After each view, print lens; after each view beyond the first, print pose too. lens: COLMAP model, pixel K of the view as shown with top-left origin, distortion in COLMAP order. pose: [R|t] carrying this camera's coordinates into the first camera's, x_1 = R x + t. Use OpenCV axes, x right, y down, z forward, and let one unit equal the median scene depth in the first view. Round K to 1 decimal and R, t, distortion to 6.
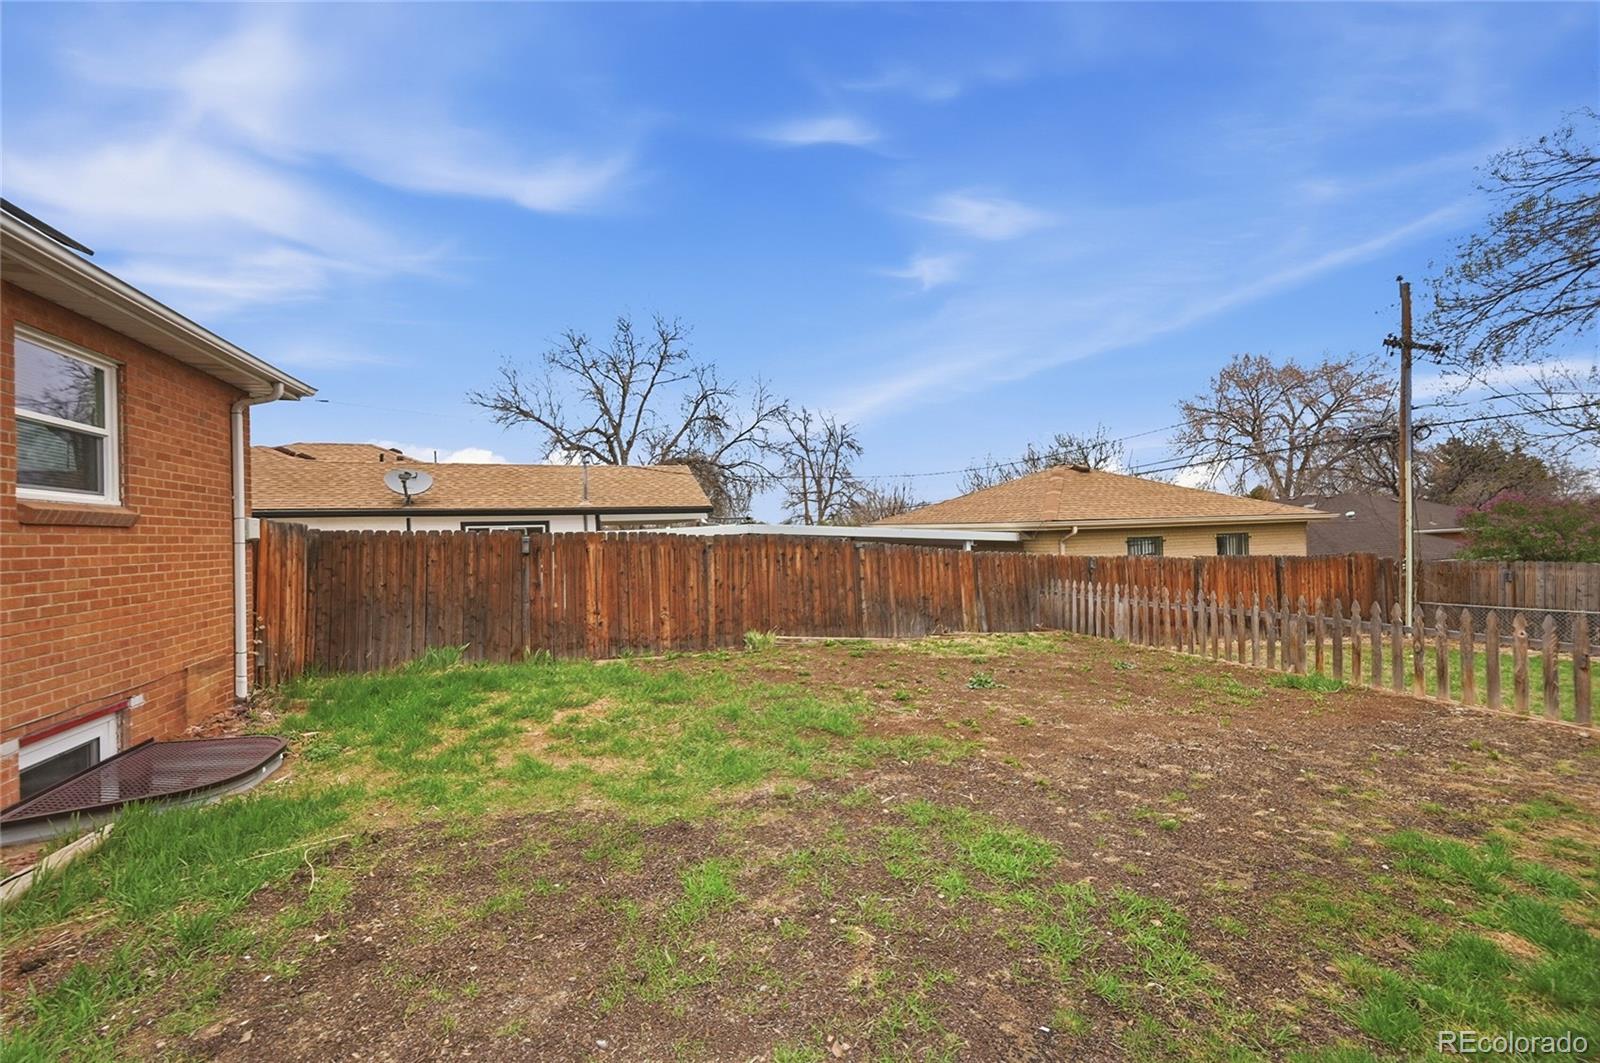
lens RADIAL K [[630.6, 0, 793.6], [0, 630.6, 529.4], [0, 0, 1]] dist [-0.000113, -0.000006]
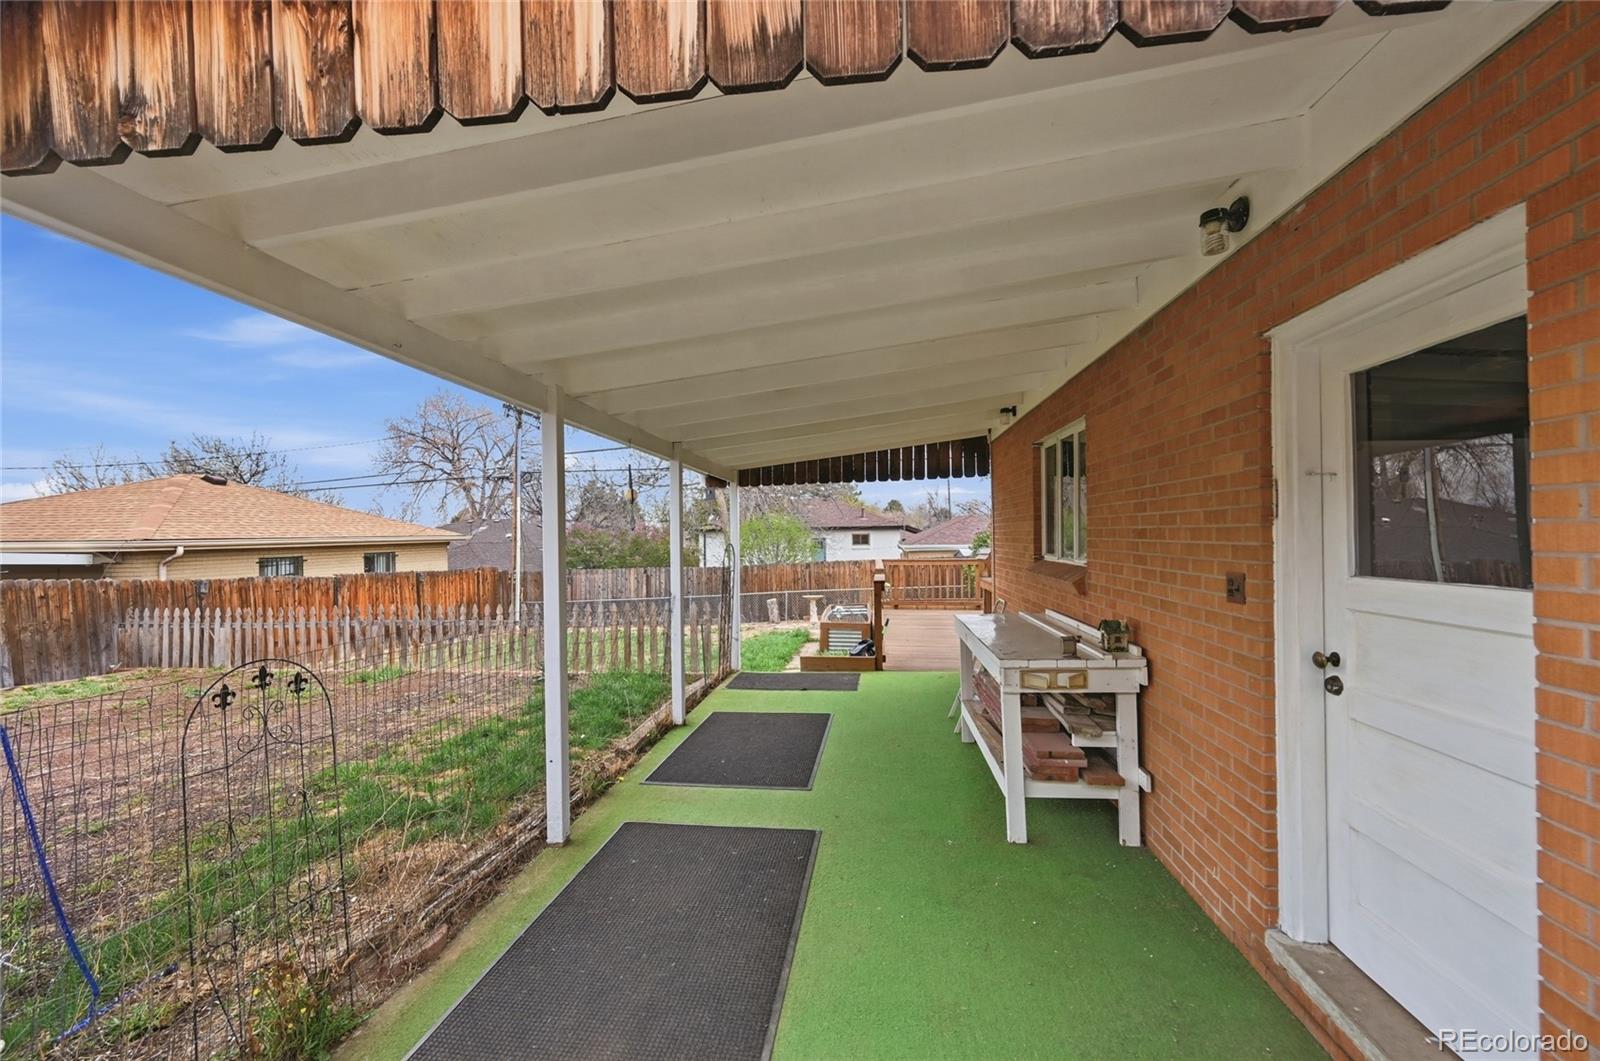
lens RADIAL K [[630.6, 0, 793.6], [0, 630.6, 528.4], [0, 0, 1]] dist [-0.000113, -0.000006]
pose [[0.448635, 0.025396, 0.893354, 0.040035], [0.001020, 0.999581, -0.028928, -0.003197], [-0.893714, 0.013889, 0.448421, -0.145779]]
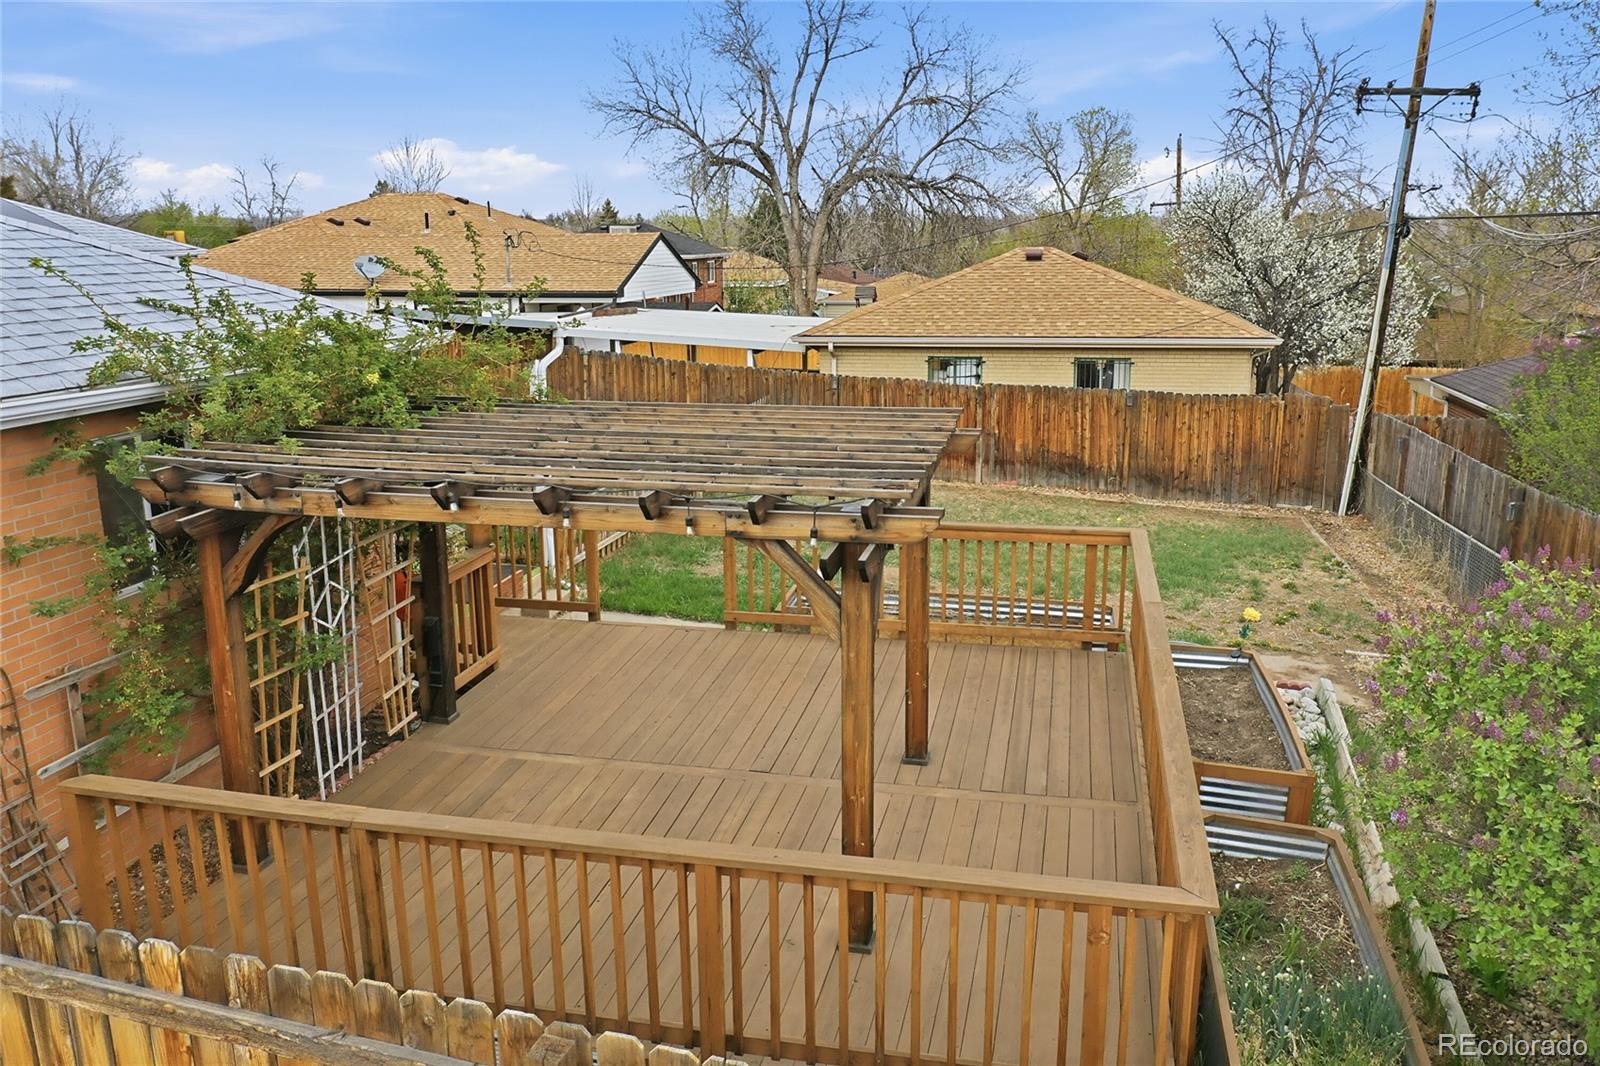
lens RADIAL K [[1218.2, 0, 800.0], [0, 1218.2, 533.0], [0, 0, 1]] dist [0.005045, 0.001533]
pose [[0.849644, 0.143712, -0.507398, 1.264284], [-0.012362, 0.967315, 0.253275, -0.175392], [0.527213, -0.208921, 0.823650, -0.543781]]
